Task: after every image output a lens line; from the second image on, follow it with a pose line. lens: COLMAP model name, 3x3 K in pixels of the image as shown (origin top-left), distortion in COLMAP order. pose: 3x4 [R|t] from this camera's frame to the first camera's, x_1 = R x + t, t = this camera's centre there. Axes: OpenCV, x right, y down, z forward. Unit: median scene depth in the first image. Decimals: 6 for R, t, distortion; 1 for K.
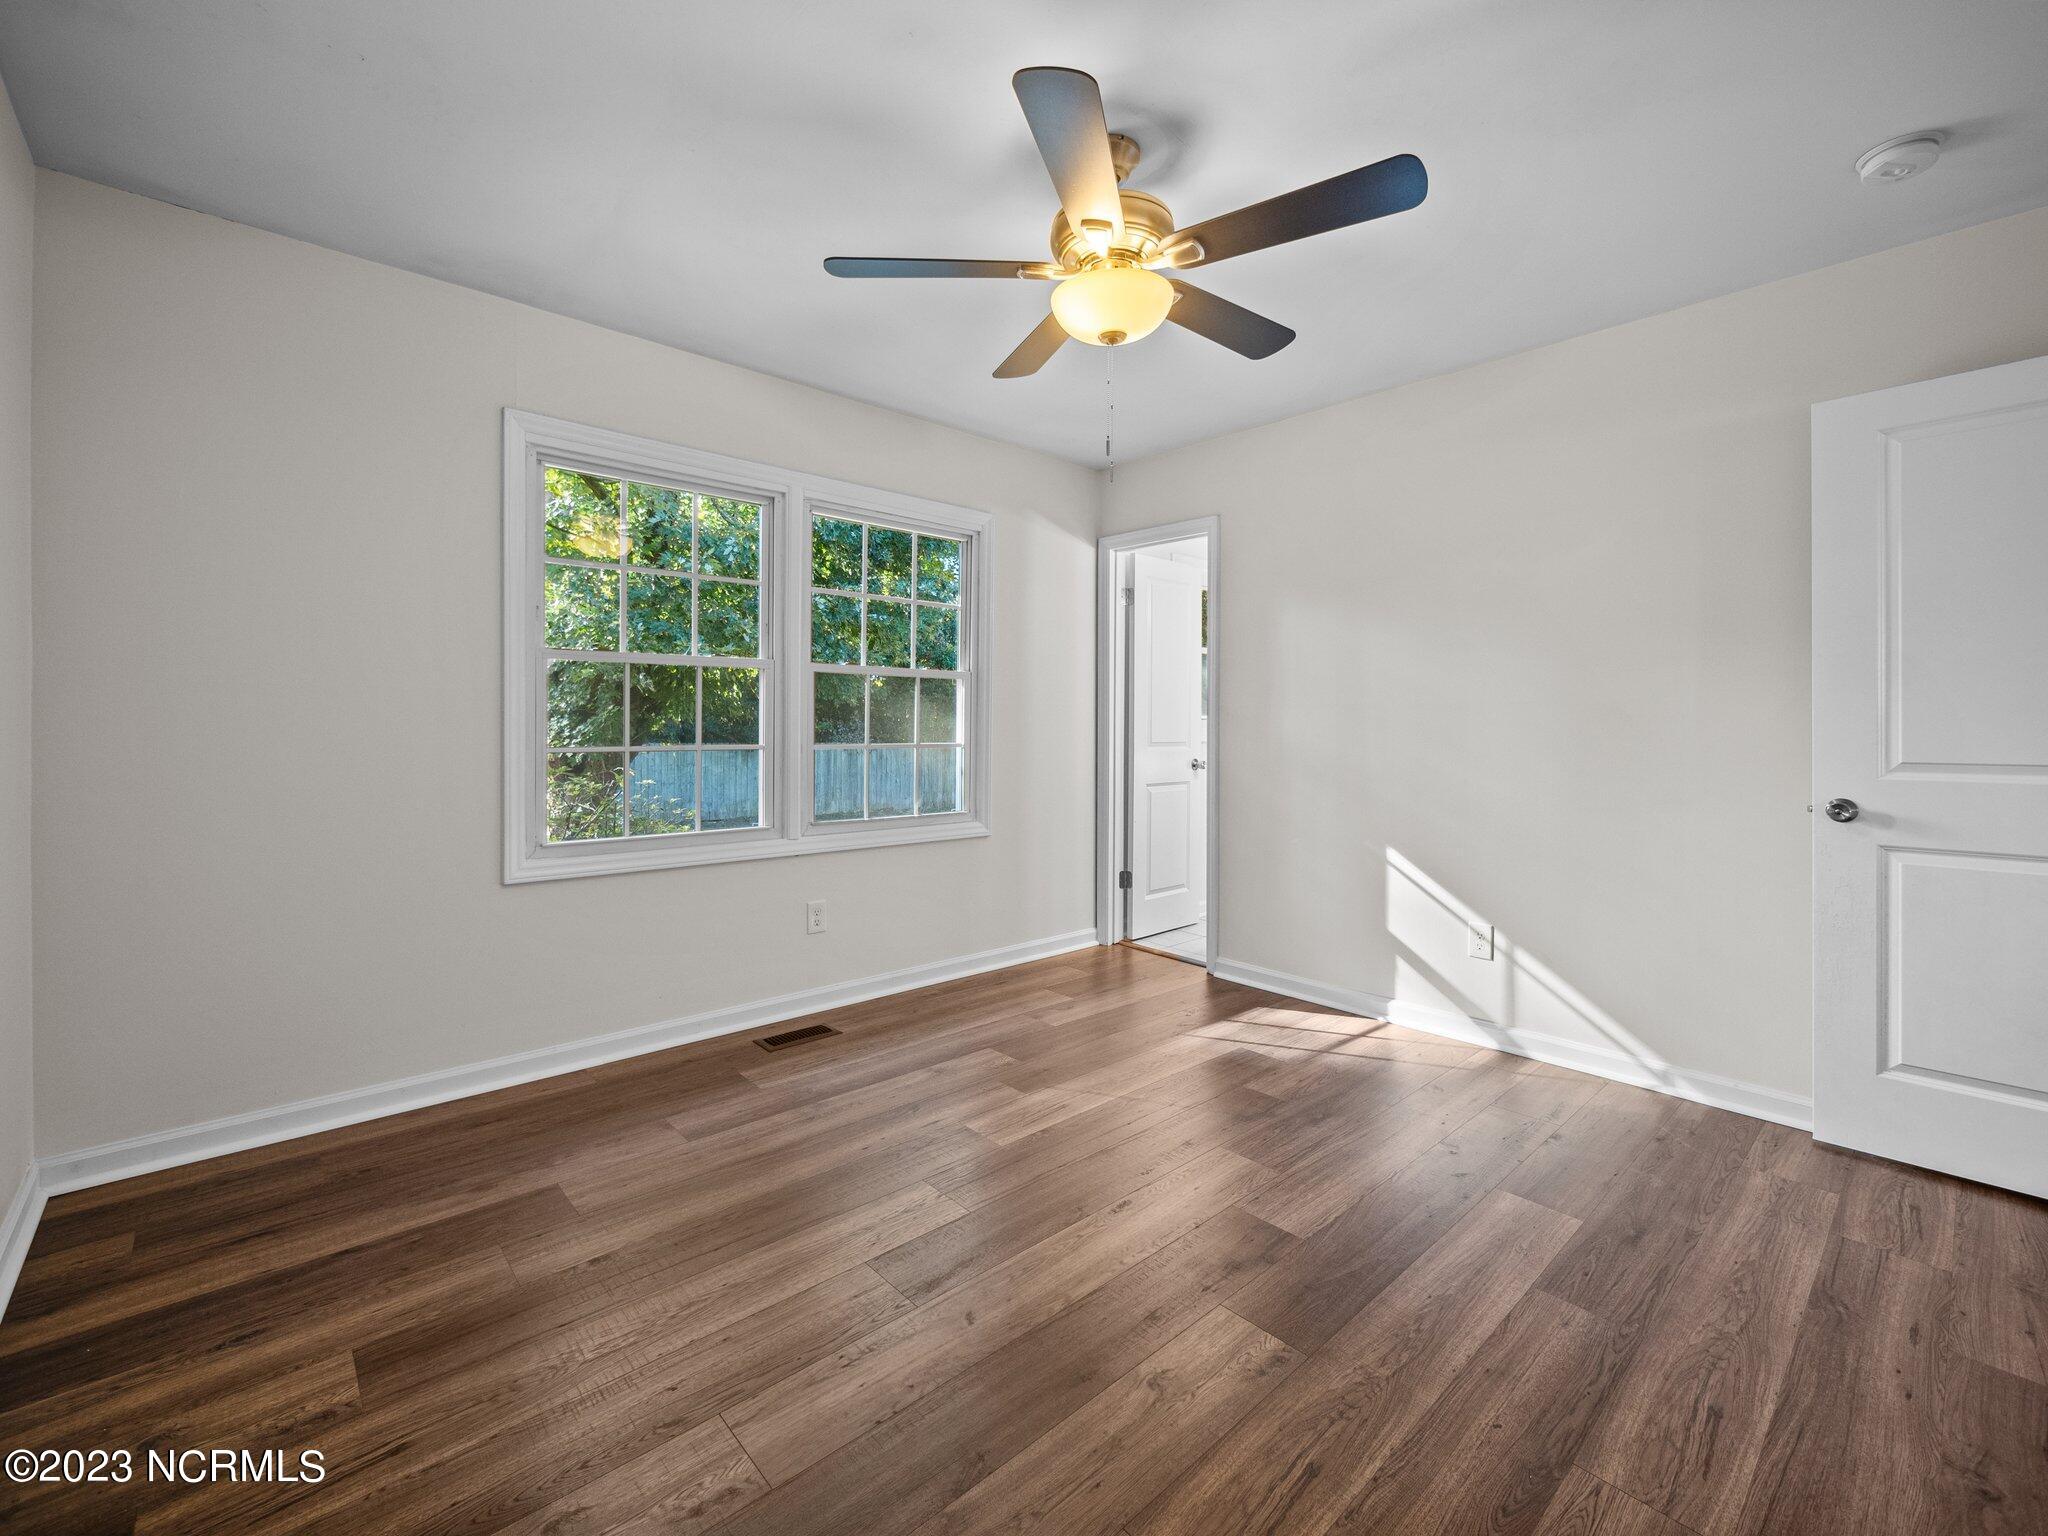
lens RADIAL K [[870.2, 0, 1027.5], [0, 870.2, 722.3], [0, 0, 1]] dist [-0.003939, 0.001344]
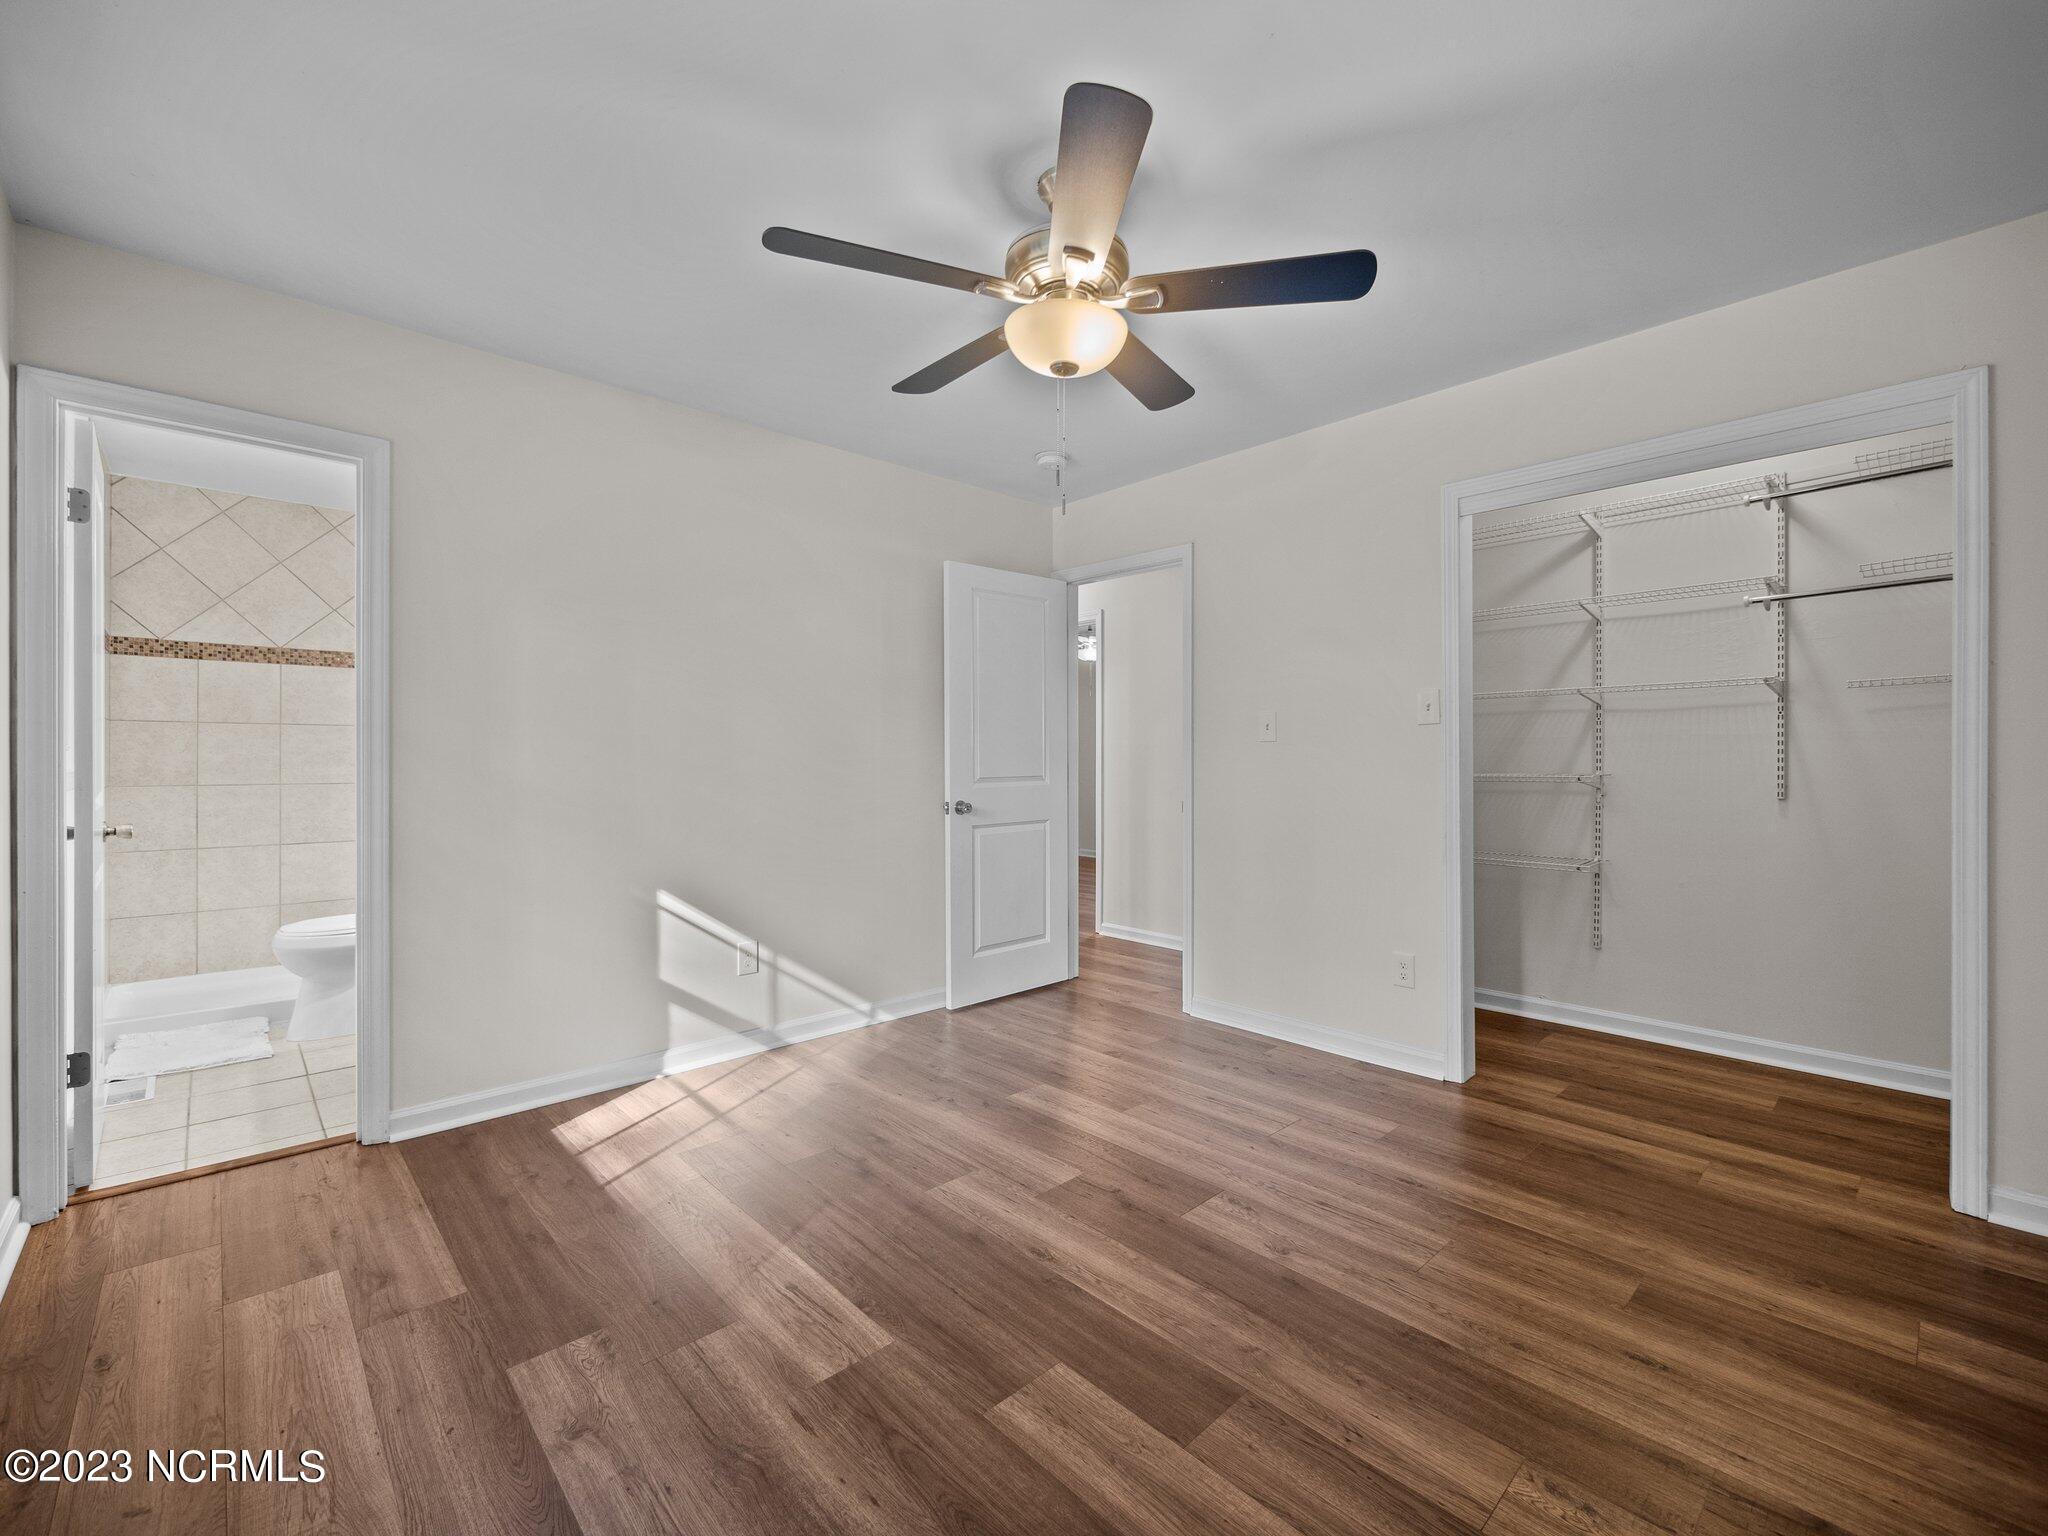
lens RADIAL K [[870.2, 0, 1025.7], [0, 870.2, 759.4], [0, 0, 1]] dist [-0.003939, 0.001344]
pose [[-0.009370, -0.006609, 0.999934, -0.655025], [-0.000529, 0.999978, 0.006604, -0.003474], [-0.999956, -0.000467, -0.009373, 0.780056]]
